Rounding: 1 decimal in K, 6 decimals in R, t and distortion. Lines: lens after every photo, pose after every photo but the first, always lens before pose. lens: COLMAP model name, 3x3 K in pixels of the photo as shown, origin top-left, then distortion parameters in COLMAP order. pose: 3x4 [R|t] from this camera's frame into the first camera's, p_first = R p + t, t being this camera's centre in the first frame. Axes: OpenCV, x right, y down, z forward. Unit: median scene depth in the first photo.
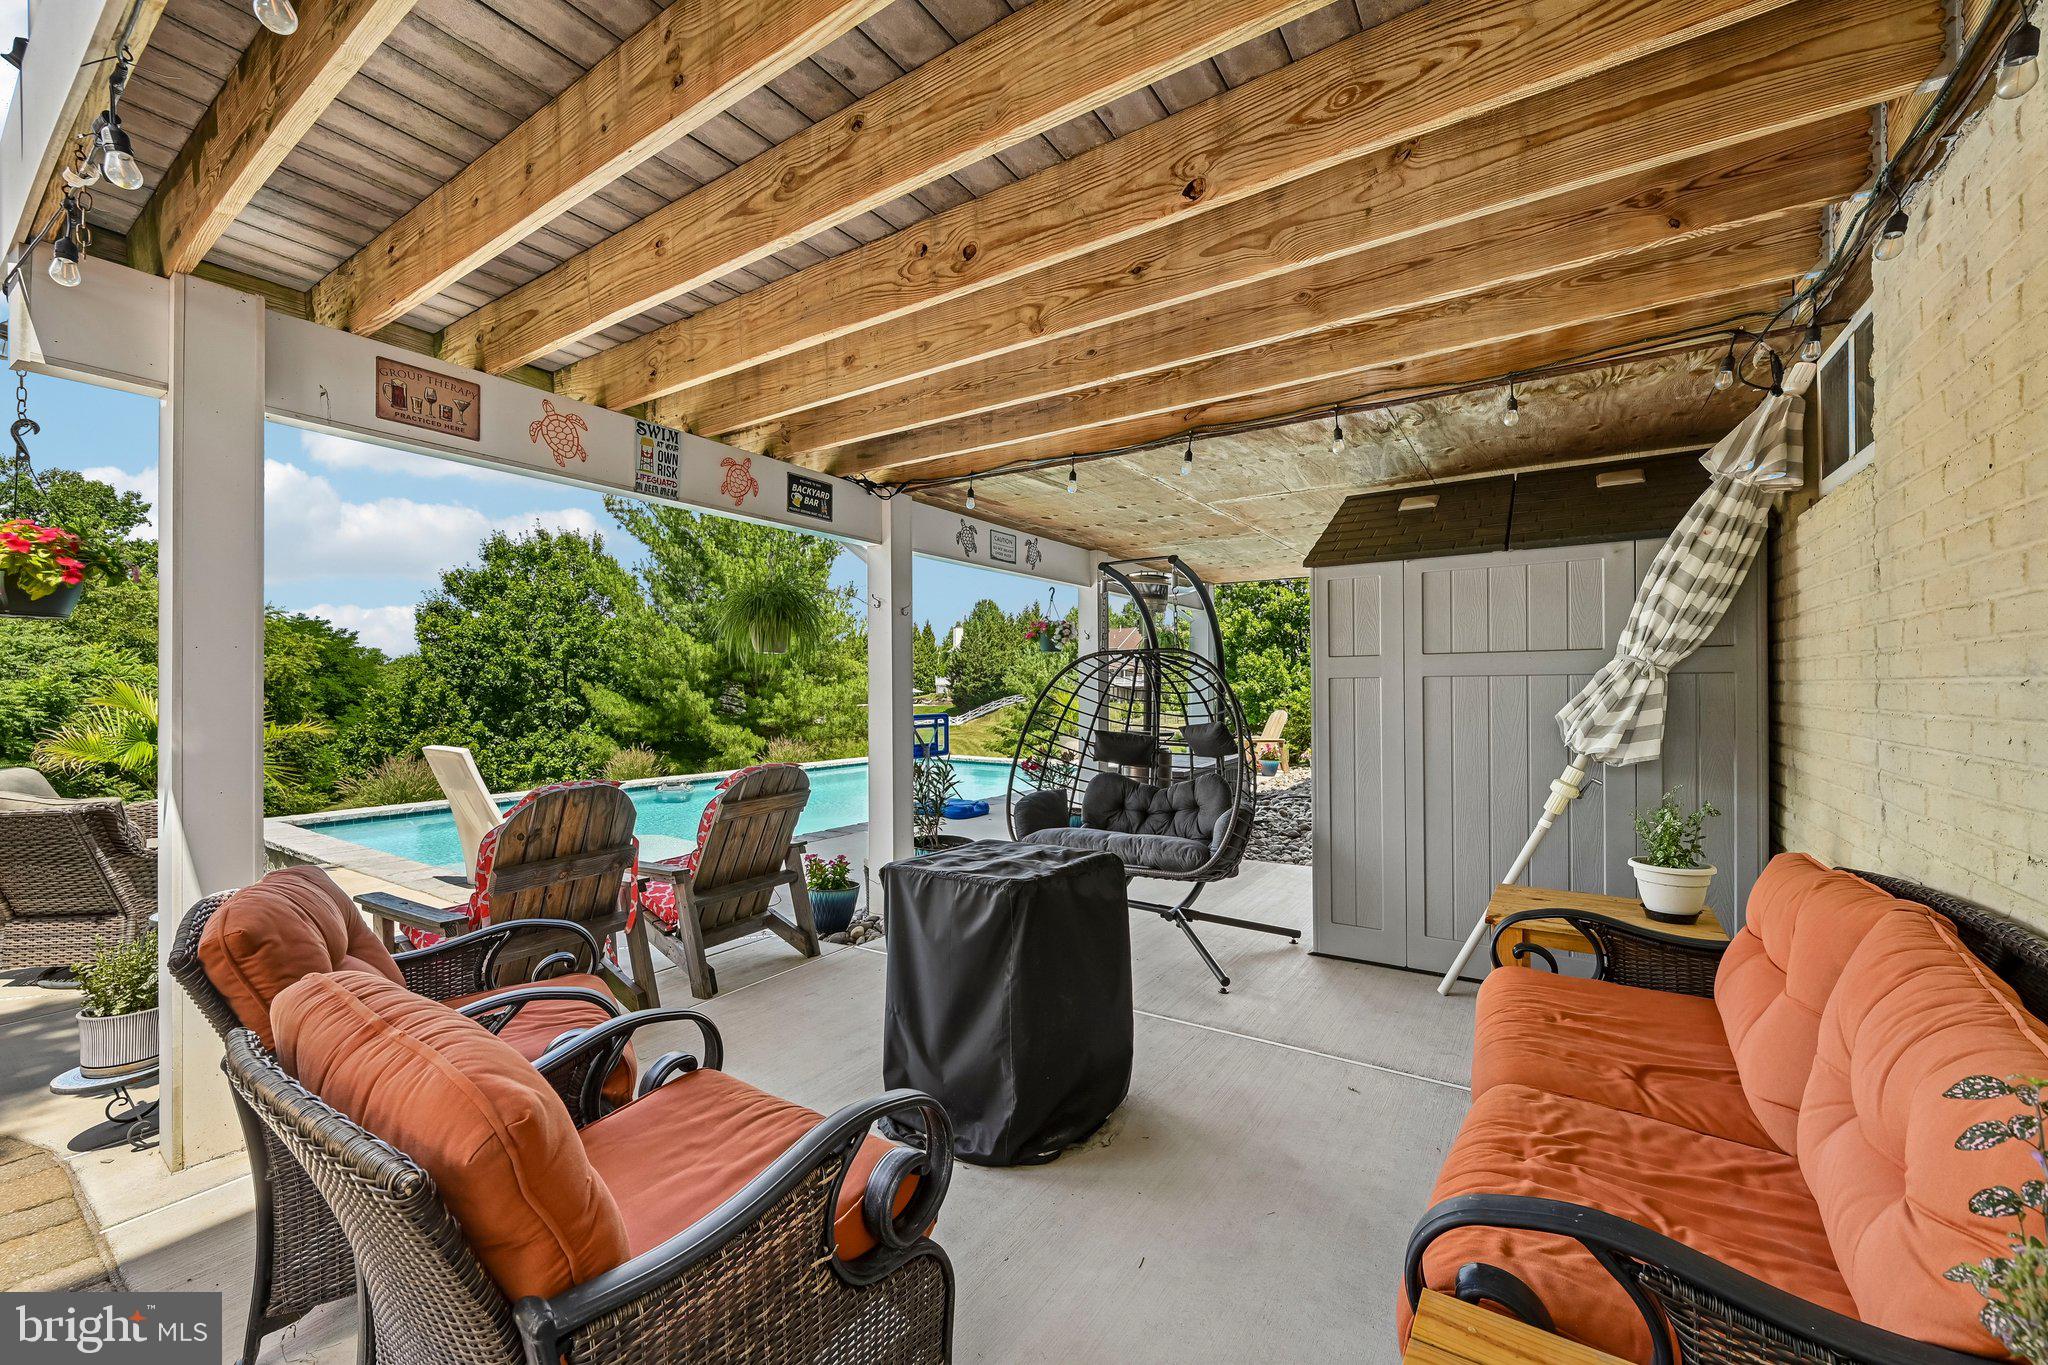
lens RADIAL K [[856.3, 0, 1051.6], [0, 856.3, 712.6], [0, 0, 1]] dist [-0.000915, -0.000394]
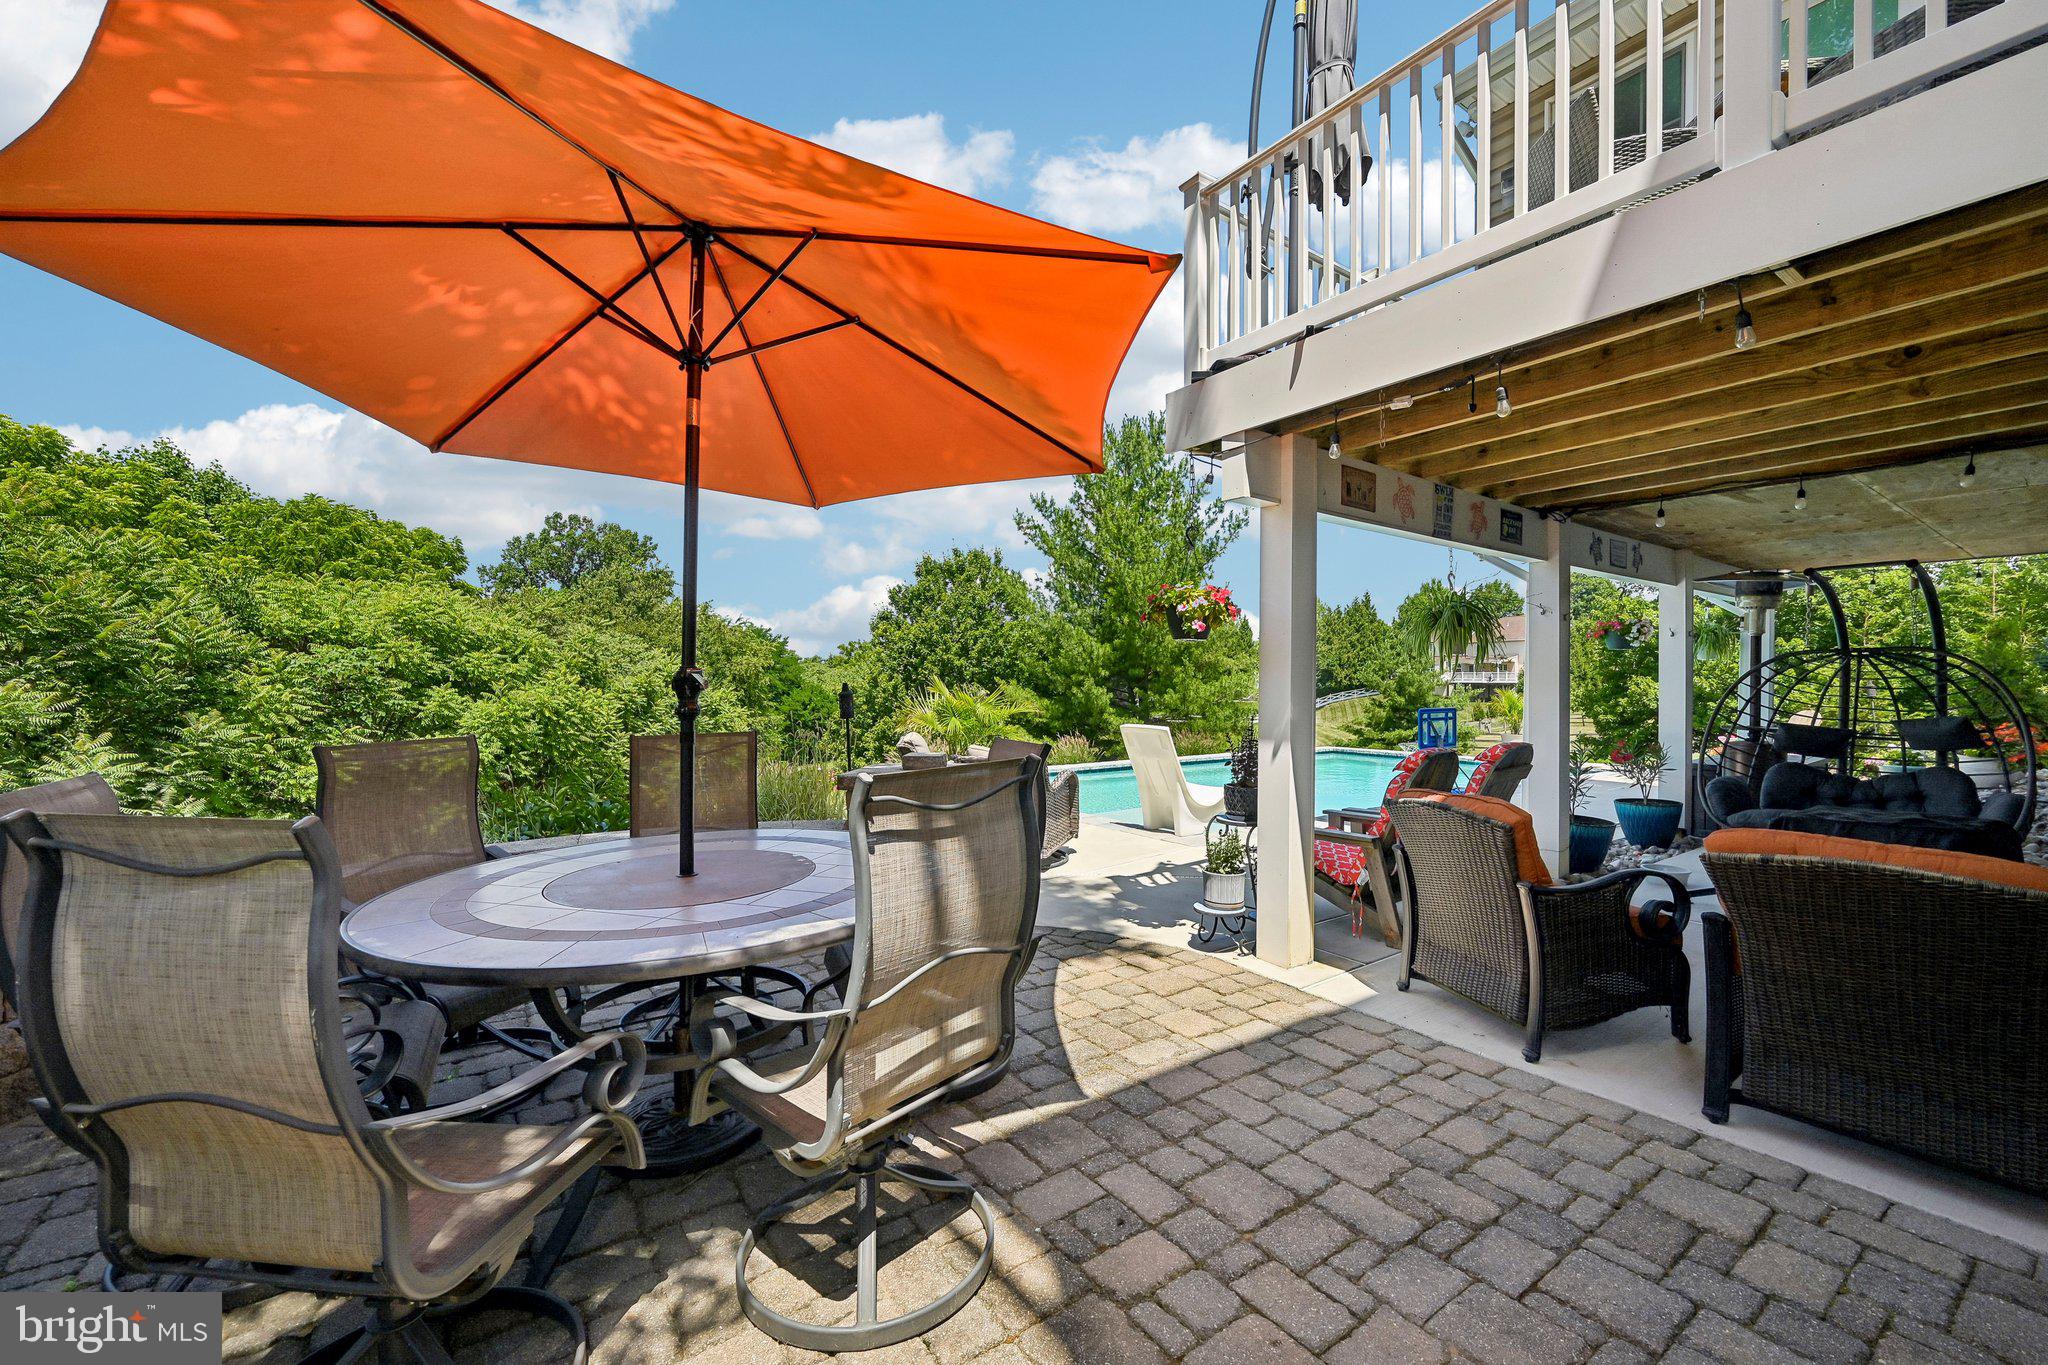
lens RADIAL K [[856.3, 0, 1013.0], [0, 856.3, 709.8], [0, 0, 1]] dist [-0.000915, -0.000394]
pose [[0.923229, 0.015702, -0.383929, -0.077426], [-0.015198, 0.999875, 0.004346, 0.002585], [0.383949, 0.001822, 0.923352, -0.067154]]
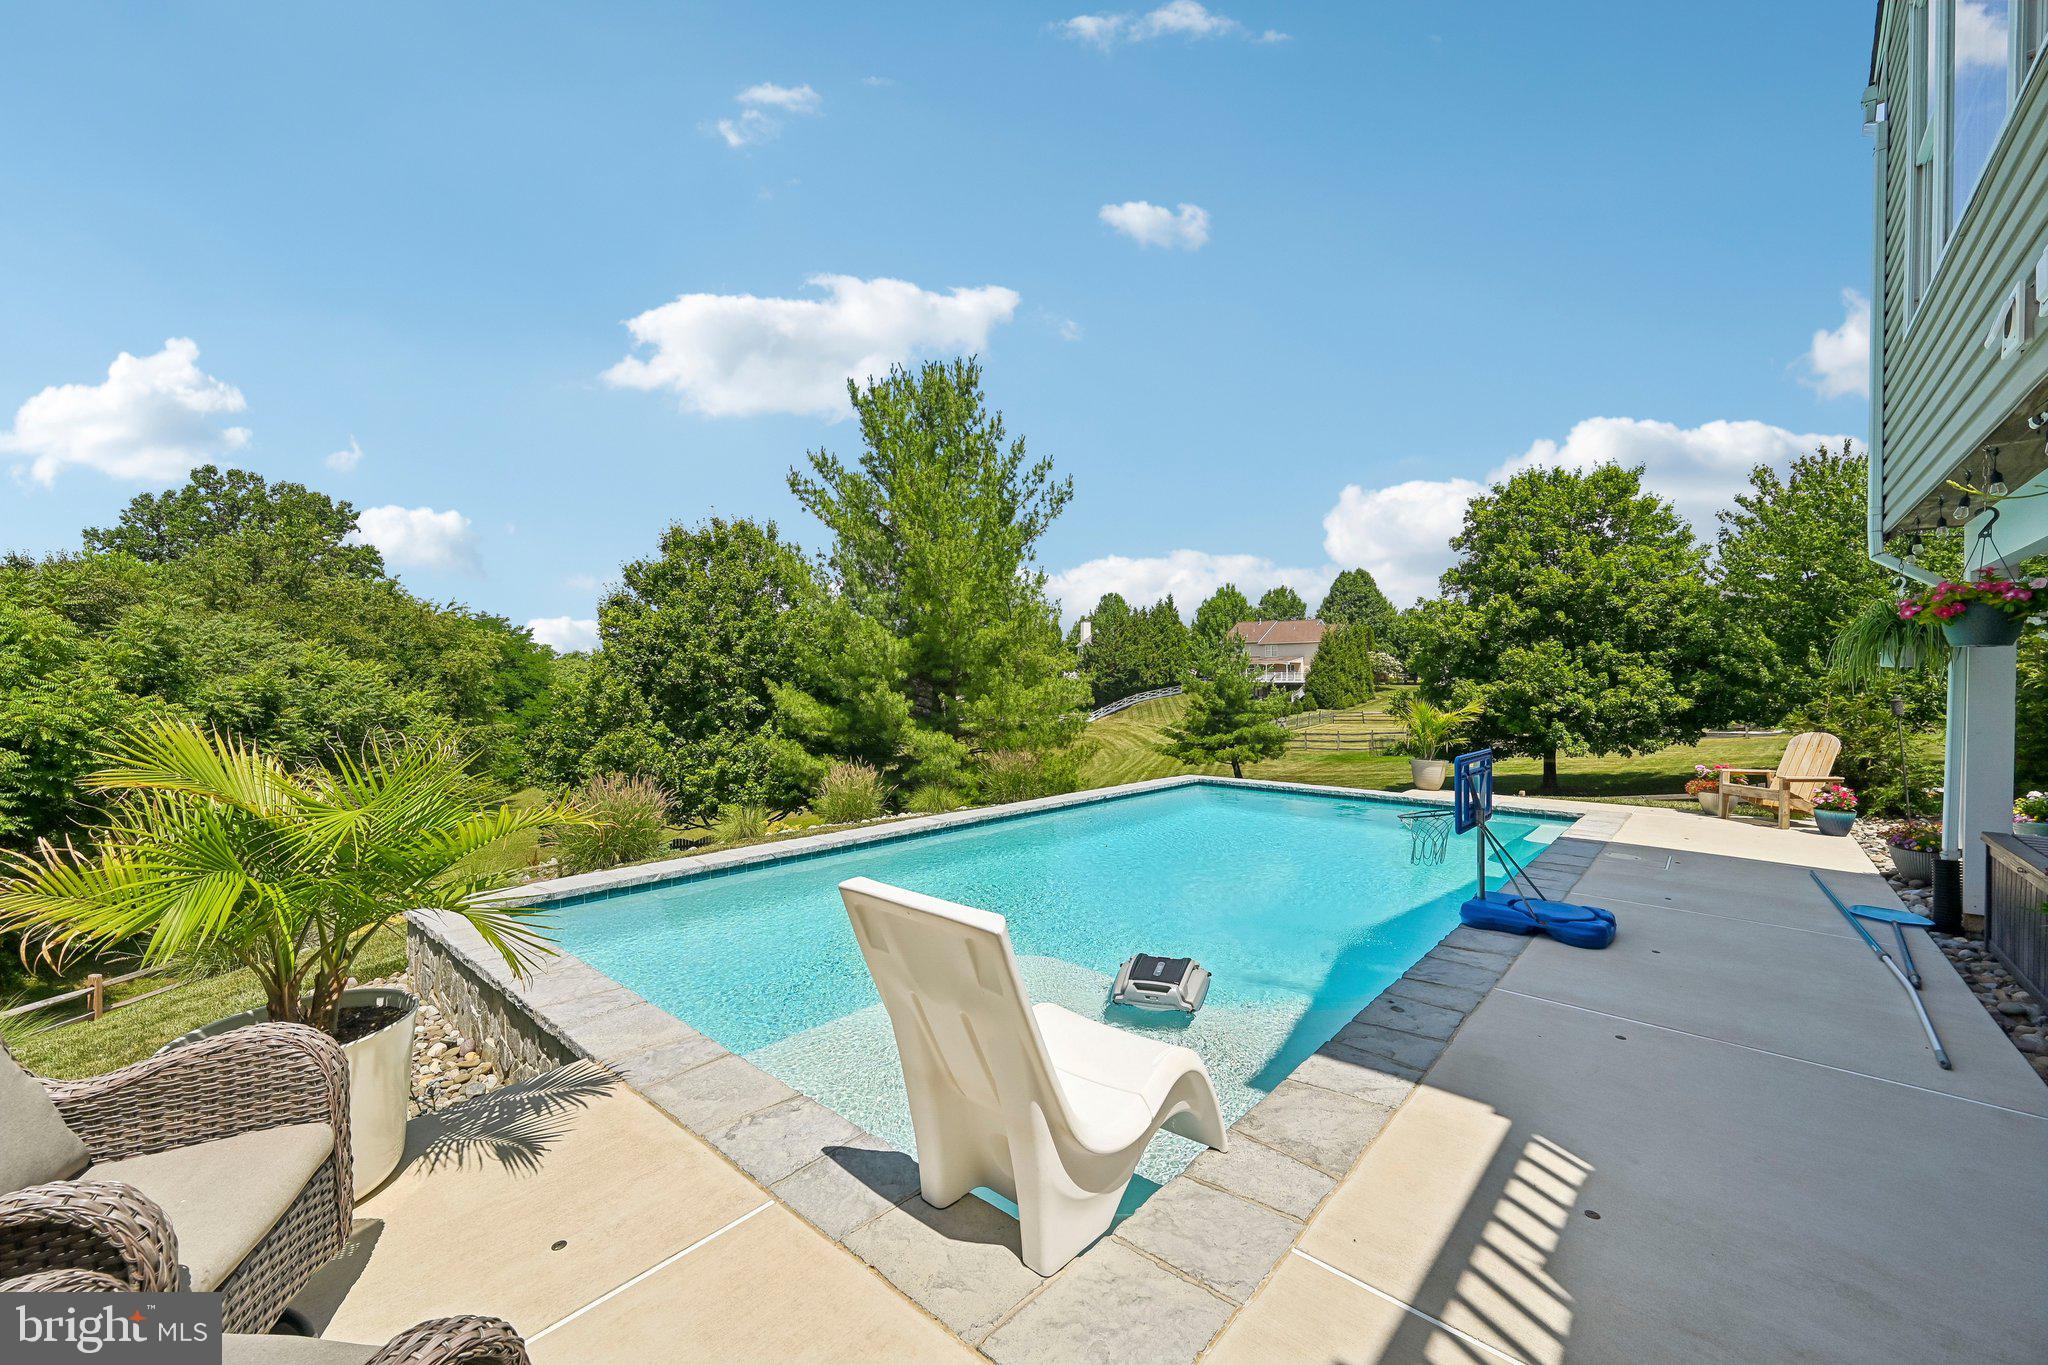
lens RADIAL K [[856.3, 0, 1039.6], [0, 856.3, 718.9], [0, 0, 1]] dist [-0.000915, -0.000394]
pose [[0.989810, 0.010122, -0.142035, -0.124246], [-0.008223, 0.999869, 0.013952, -0.009275], [0.142158, -0.012642, 0.989763, 0.130236]]
